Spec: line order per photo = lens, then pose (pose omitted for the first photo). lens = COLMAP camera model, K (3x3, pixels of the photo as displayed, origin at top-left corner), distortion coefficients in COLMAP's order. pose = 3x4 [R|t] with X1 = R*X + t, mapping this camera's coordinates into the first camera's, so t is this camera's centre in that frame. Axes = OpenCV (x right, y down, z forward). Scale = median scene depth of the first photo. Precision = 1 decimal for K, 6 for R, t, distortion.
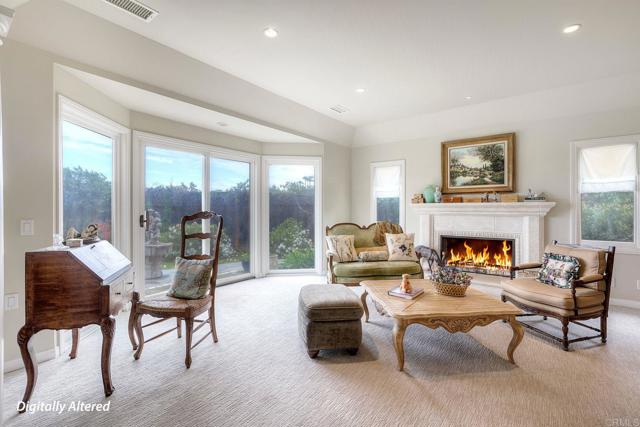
lens RADIAL K [[294.3, 0, 318.3], [0, 294.3, 210.0], [0, 0, 1]] dist [0.000998, -0.000363]
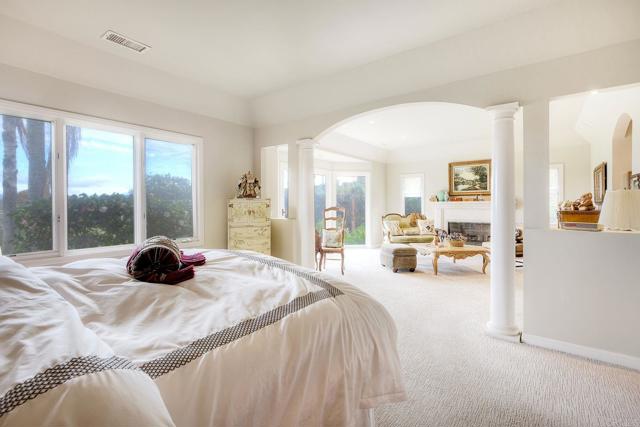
lens RADIAL K [[294.3, 0, 321.4], [0, 294.3, 208.7], [0, 0, 1]] dist [0.000998, -0.000363]
pose [[0.999923, -0.003896, 0.011746, -0.306338], [0.003801, 0.999960, 0.008089, 0.000055], [-0.011777, -0.008043, 0.999898, -0.617865]]
